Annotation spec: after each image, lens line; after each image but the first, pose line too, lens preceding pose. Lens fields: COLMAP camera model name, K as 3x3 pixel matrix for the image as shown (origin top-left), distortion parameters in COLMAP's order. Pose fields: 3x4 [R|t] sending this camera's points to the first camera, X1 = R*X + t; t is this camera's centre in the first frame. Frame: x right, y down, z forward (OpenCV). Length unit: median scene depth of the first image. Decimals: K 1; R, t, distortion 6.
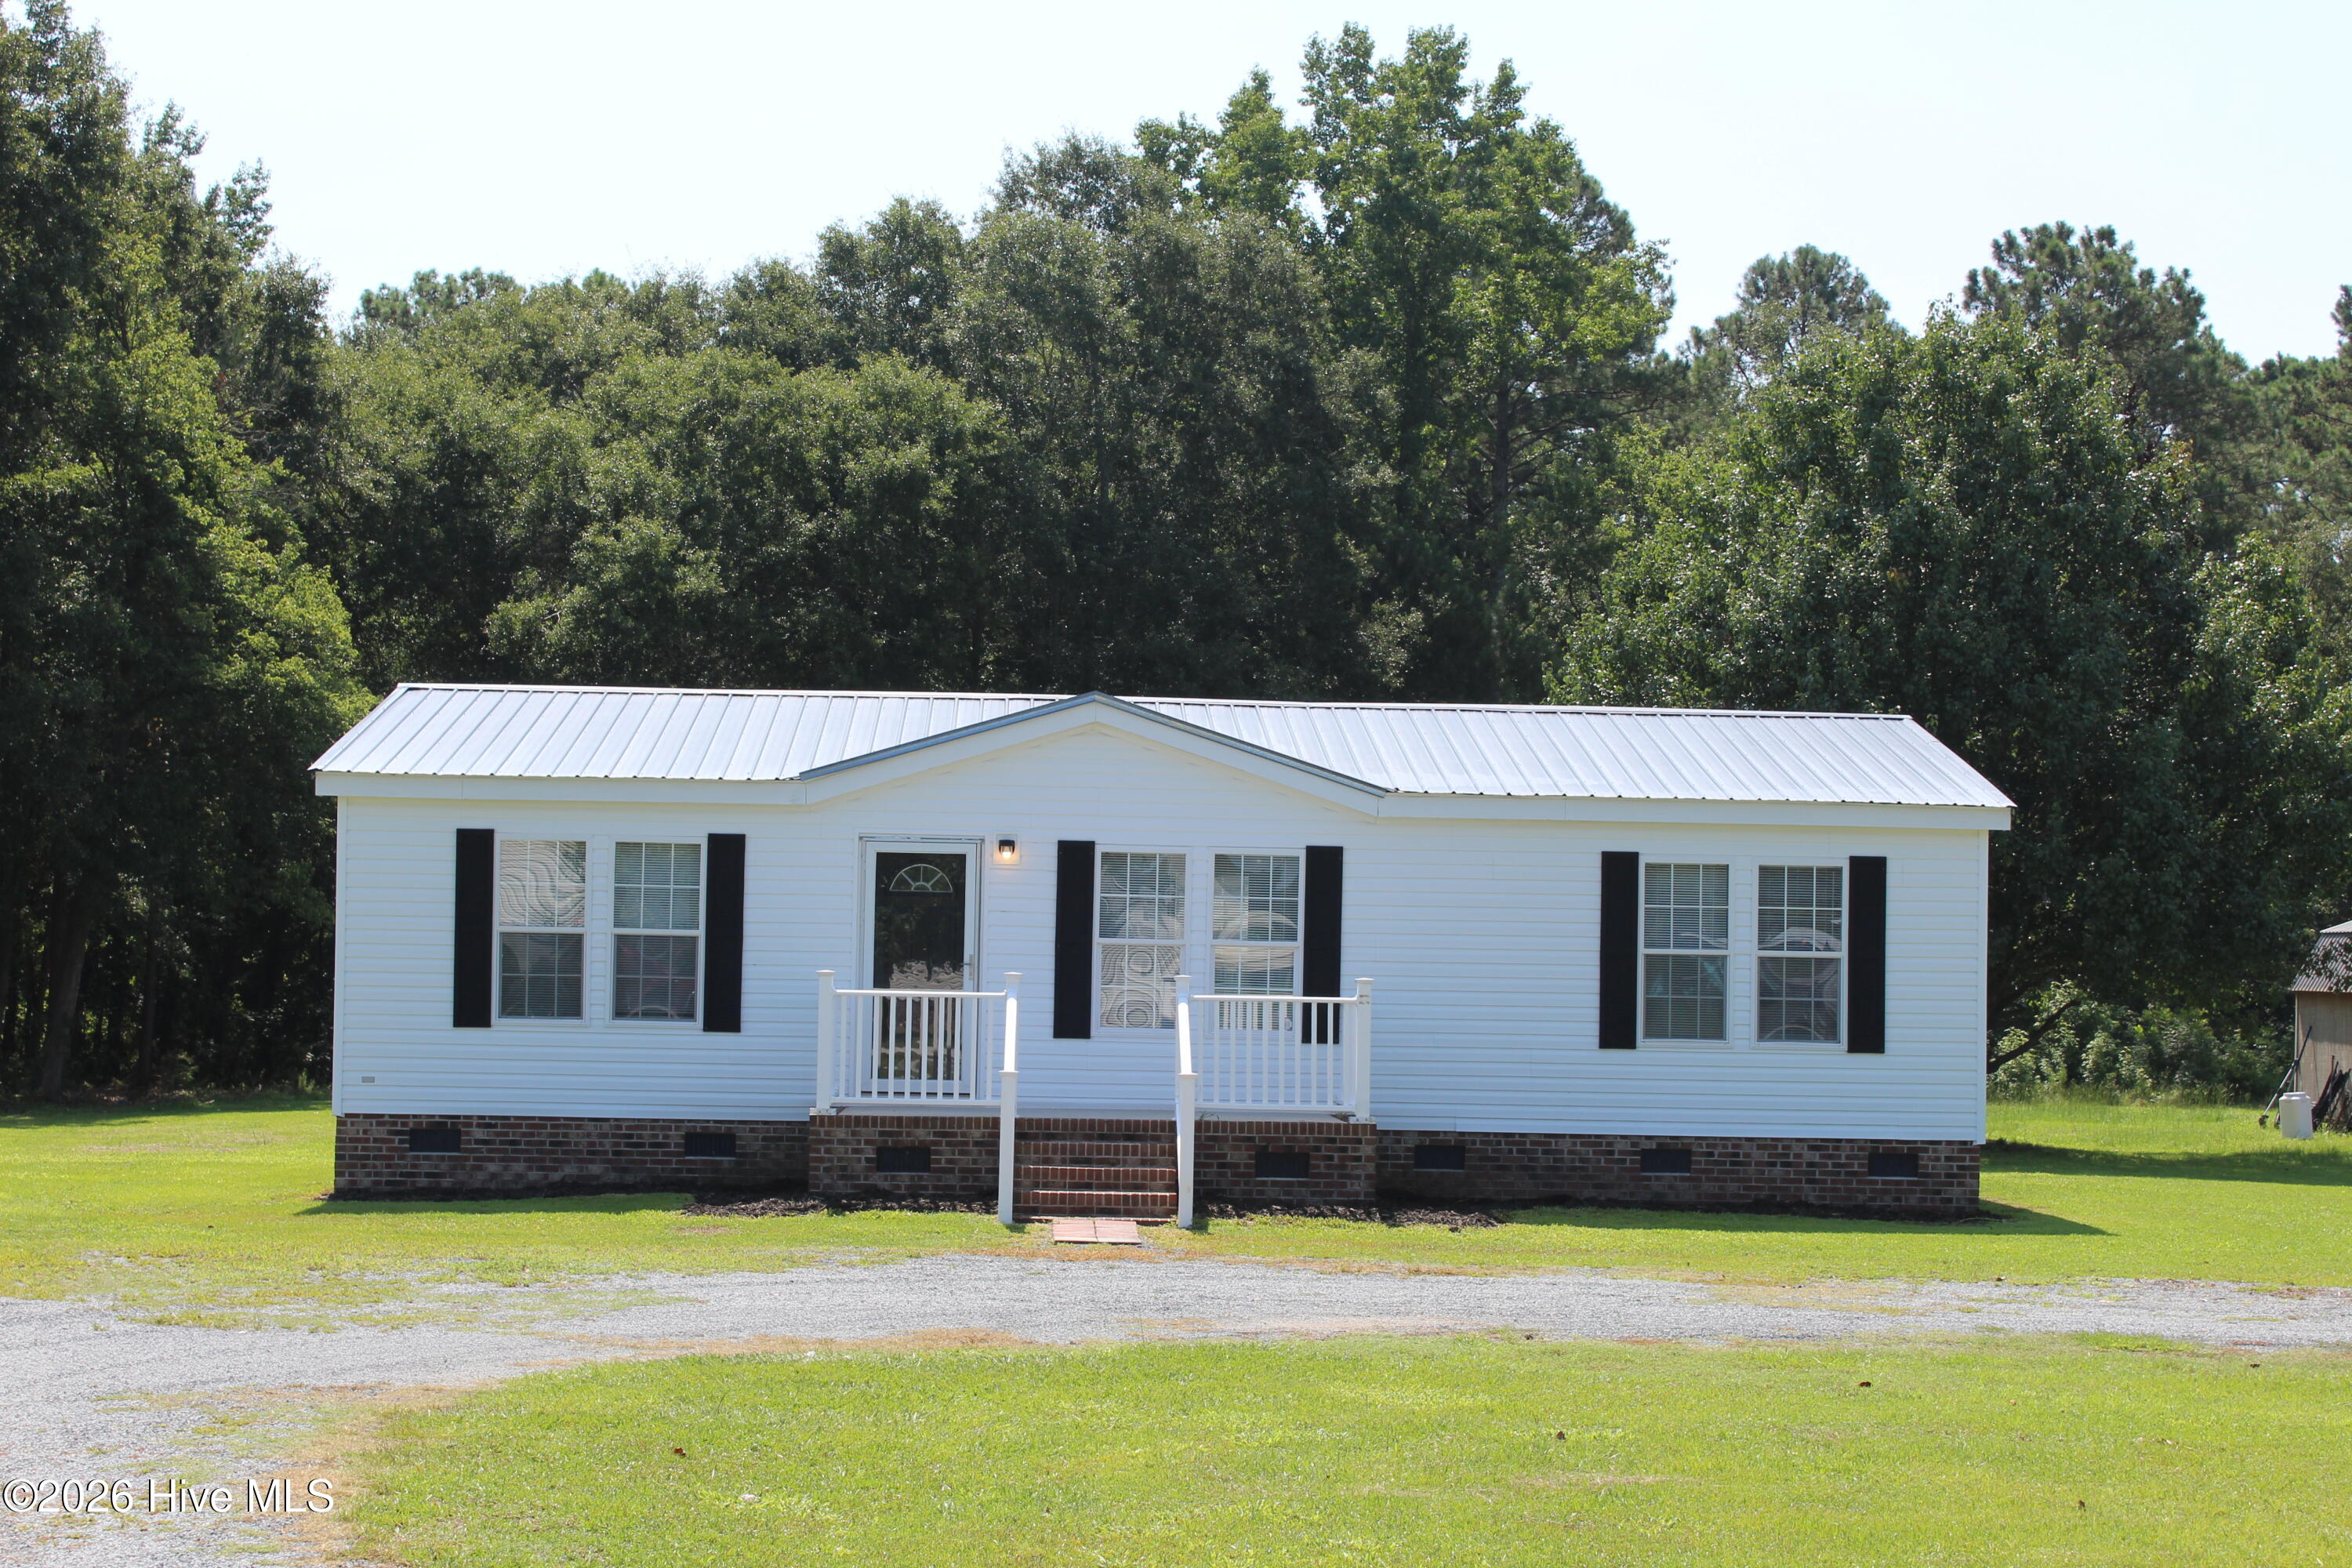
lens RADIAL K [[4212.2, 0, 1176.0], [0, 4212.2, 784.0], [0, 0, 1]] dist [0.009120, 0.020798]
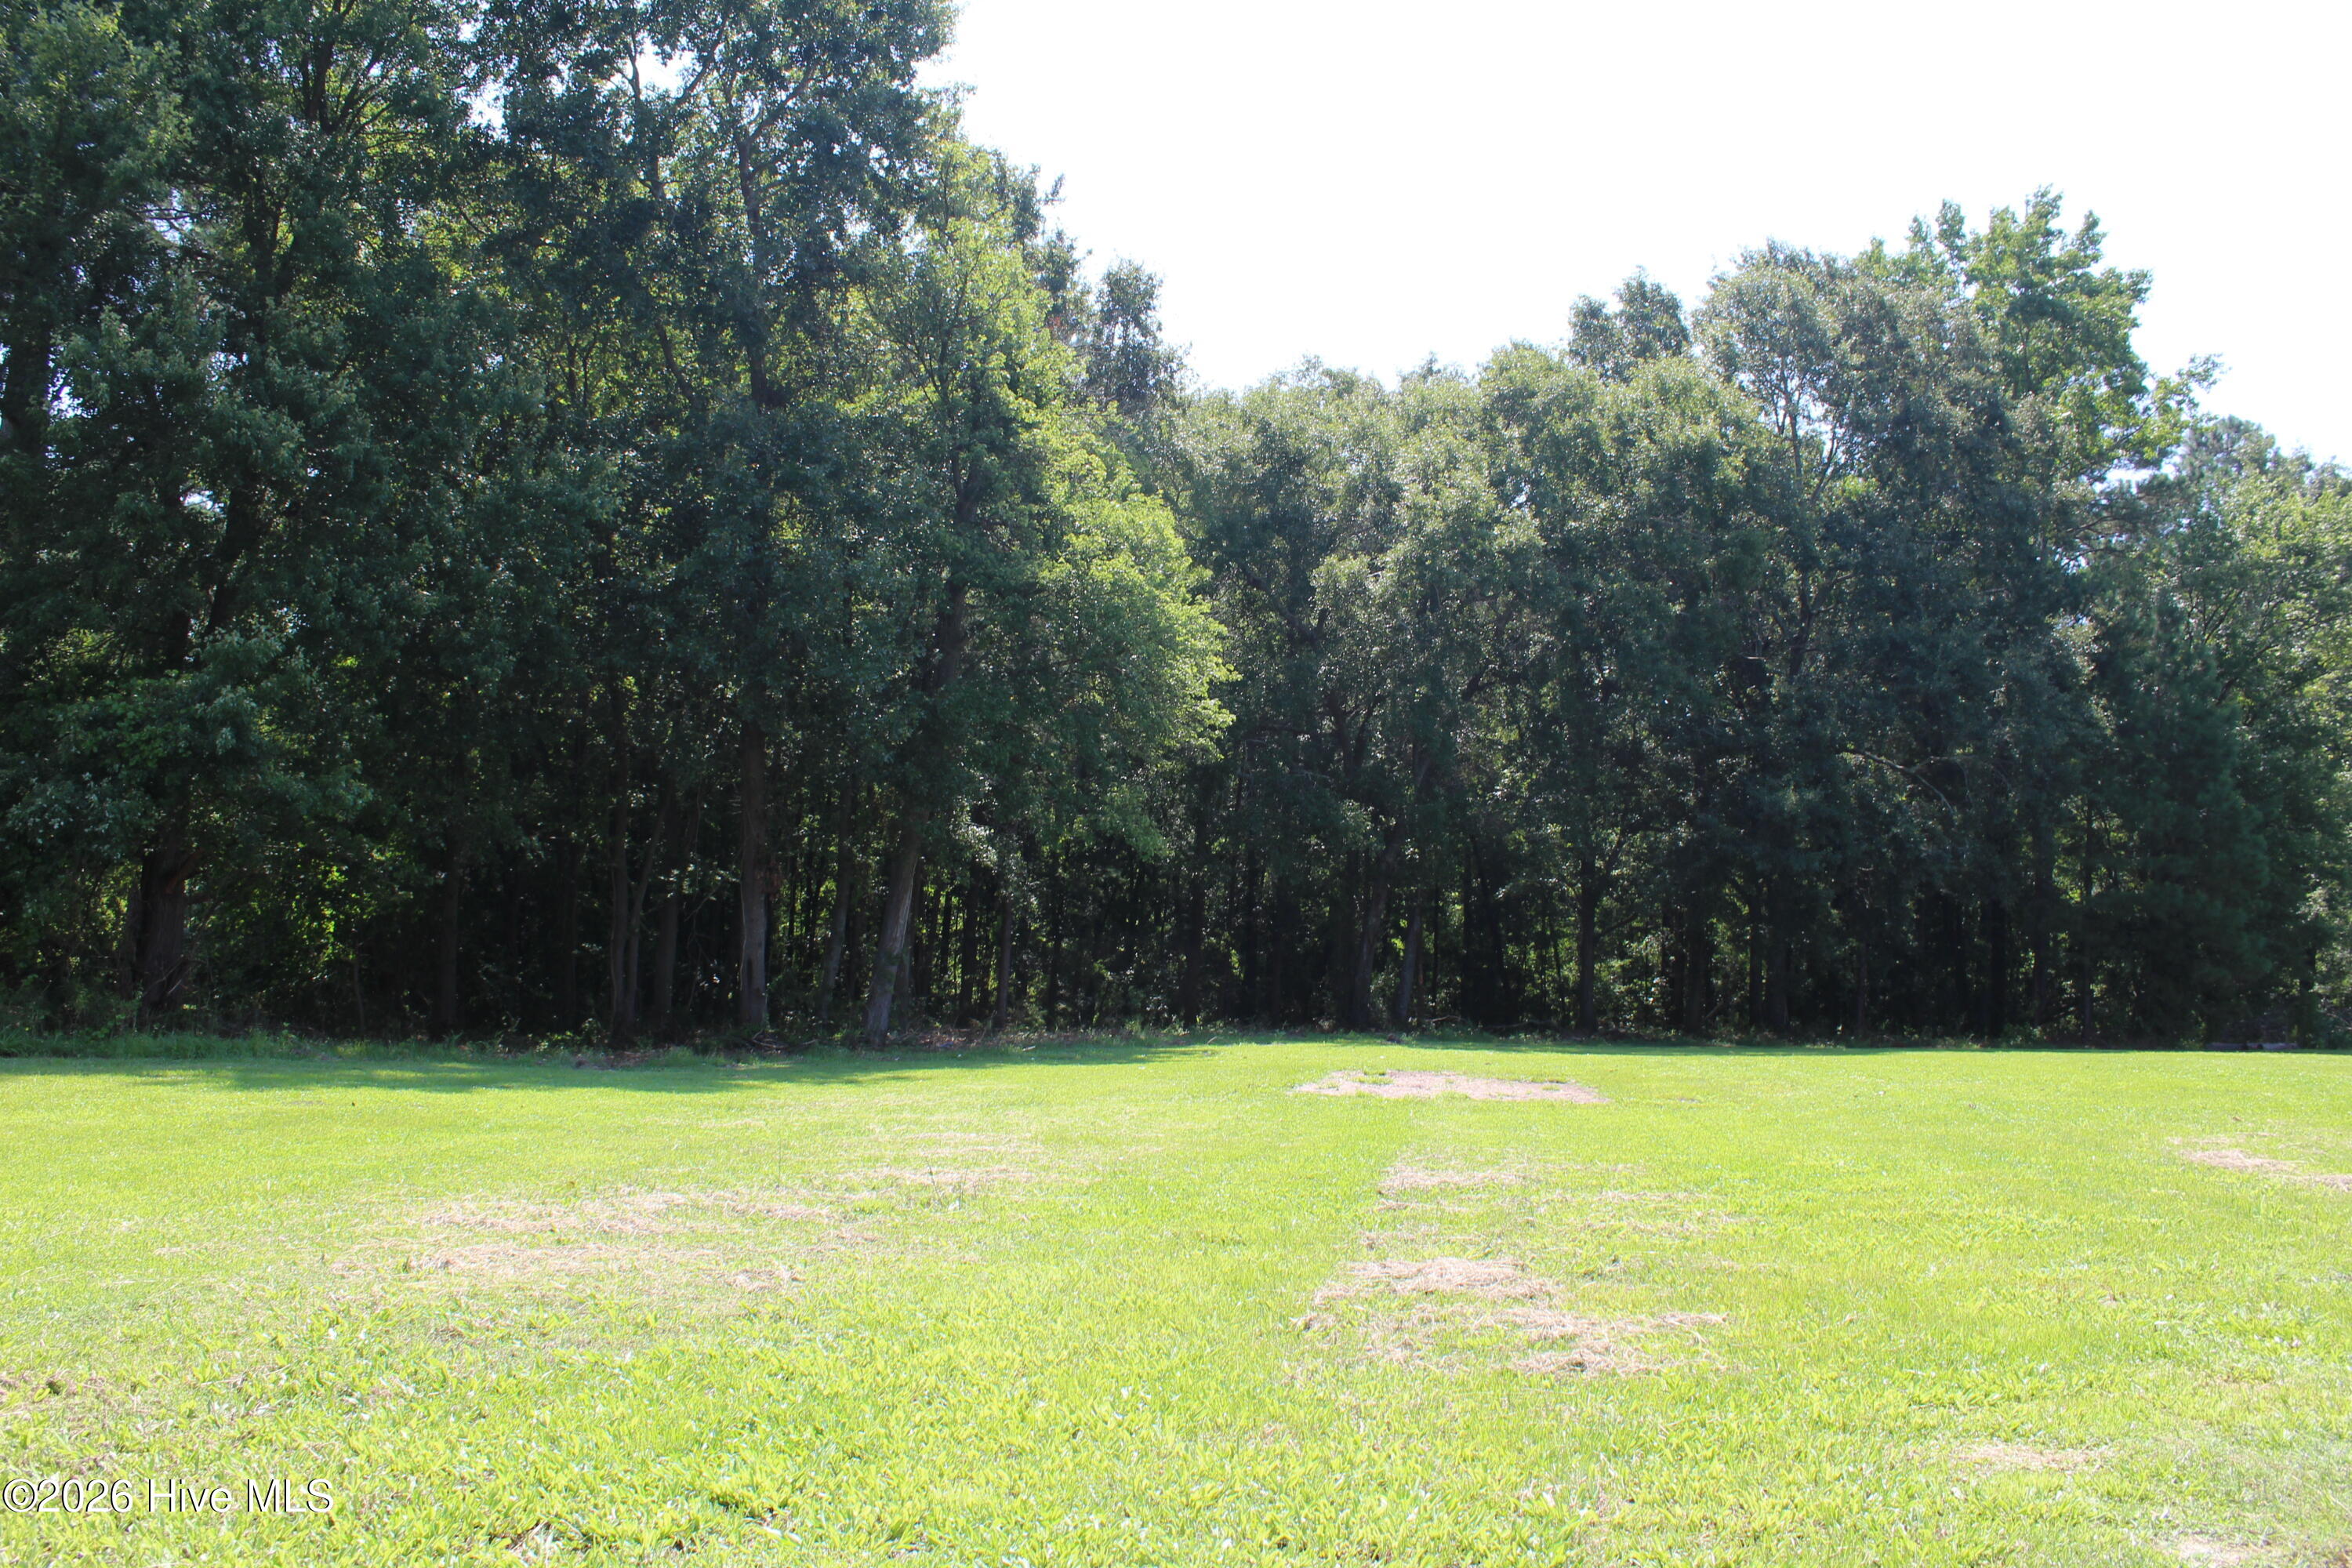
lens RADIAL K [[1999.2, 0, 1176.0], [0, 1999.2, 784.0], [0, 0, 1]] dist [-0.124443, 0.098330]
pose [[0.981004, -0.014399, -0.193454, -0.237806], [0.004278, 0.998605, -0.052630, 0.085890], [0.193942, 0.050802, 0.979697, 1.200882]]
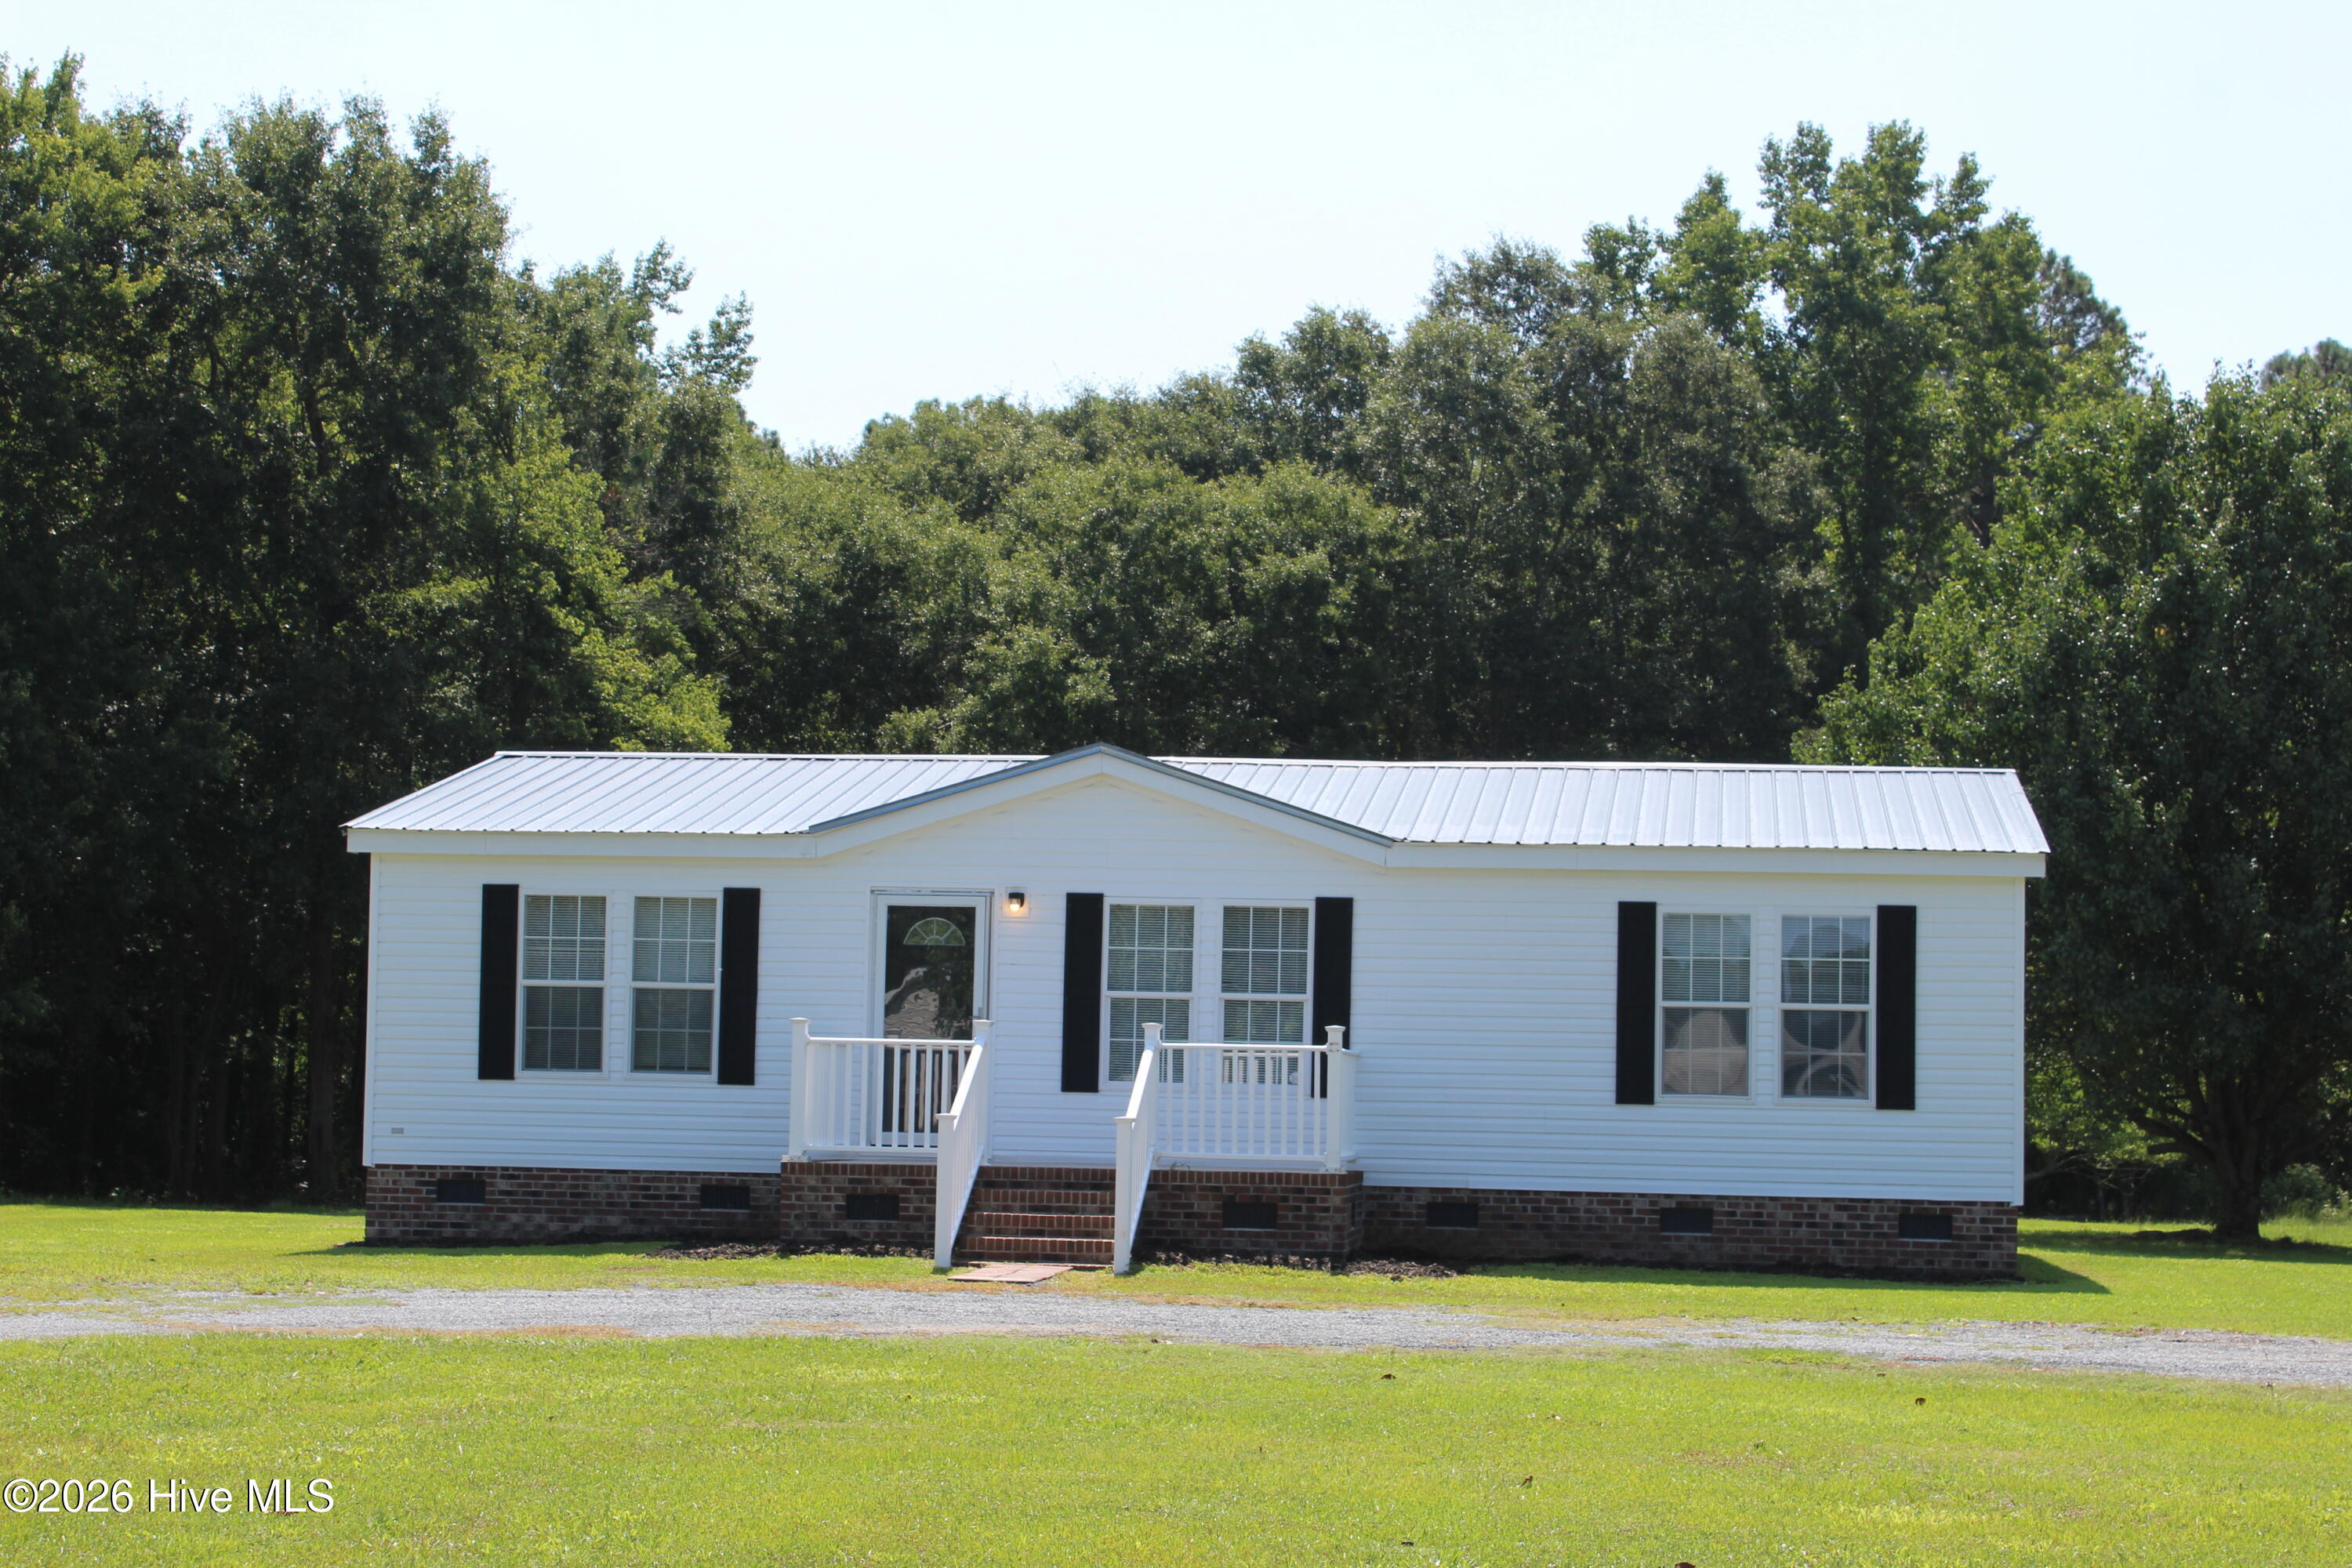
lens RADIAL K [[4260.2, 0, 1172.3], [0, 4260.2, 787.4], [0, 0, 1]] dist [0.003300, 0.079796]
pose [[0.987288, -0.009222, -0.158672, 0.155827], [0.003873, 0.999415, -0.033984, 0.022722], [0.158893, 0.032937, 0.986746, 0.010707]]
